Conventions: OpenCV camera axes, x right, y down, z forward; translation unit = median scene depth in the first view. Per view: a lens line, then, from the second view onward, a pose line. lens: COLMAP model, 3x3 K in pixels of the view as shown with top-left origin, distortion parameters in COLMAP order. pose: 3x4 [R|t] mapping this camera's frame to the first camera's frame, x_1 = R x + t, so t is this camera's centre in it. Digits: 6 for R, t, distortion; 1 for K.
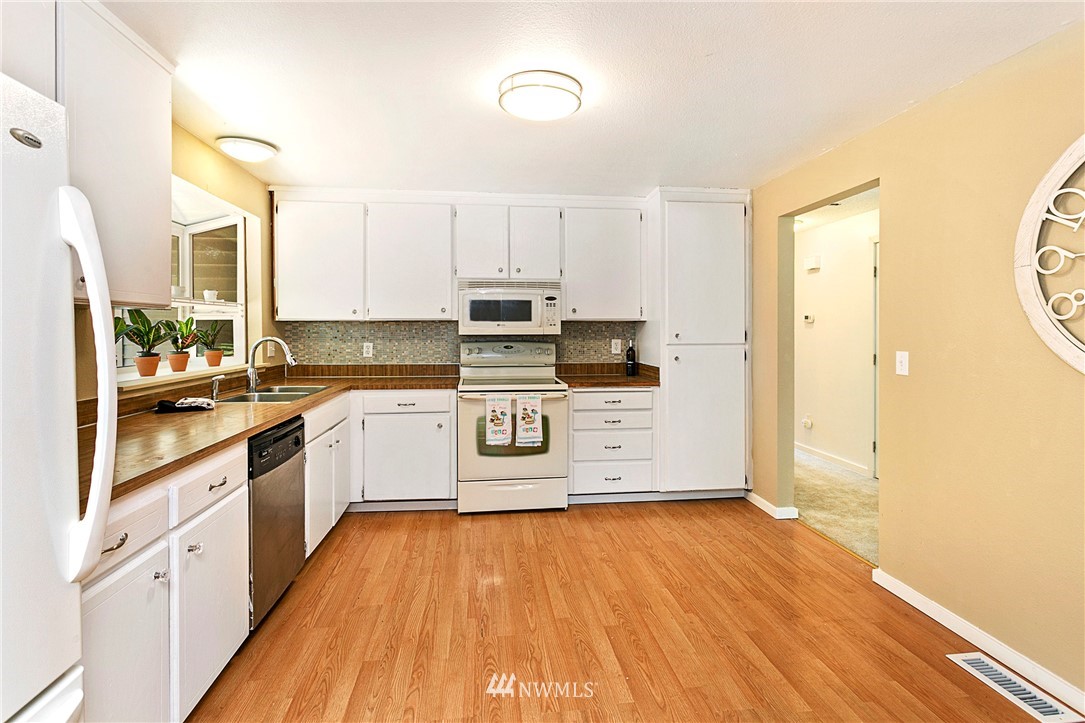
lens RADIAL K [[522.9, 0, 531.7], [0, 522.9, 331.1], [0, 0, 1]] dist [0.022561, 0.000072]
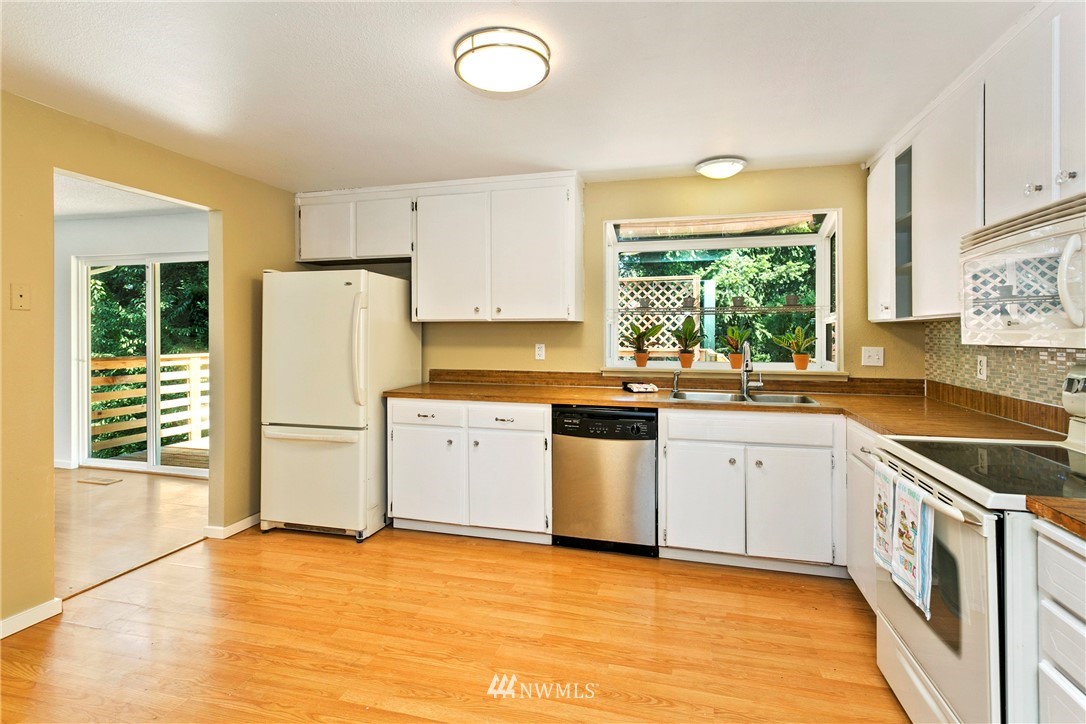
lens RADIAL K [[523.3, 0, 538.6], [0, 523.3, 331.3], [0, 0, 1]] dist [0.022561, 0.000072]
pose [[-0.349510, -0.001654, -0.936931, 0.776973], [-0.004592, 0.999989, -0.000053, -0.006522], [0.936921, 0.004284, -0.349514, 1.310633]]
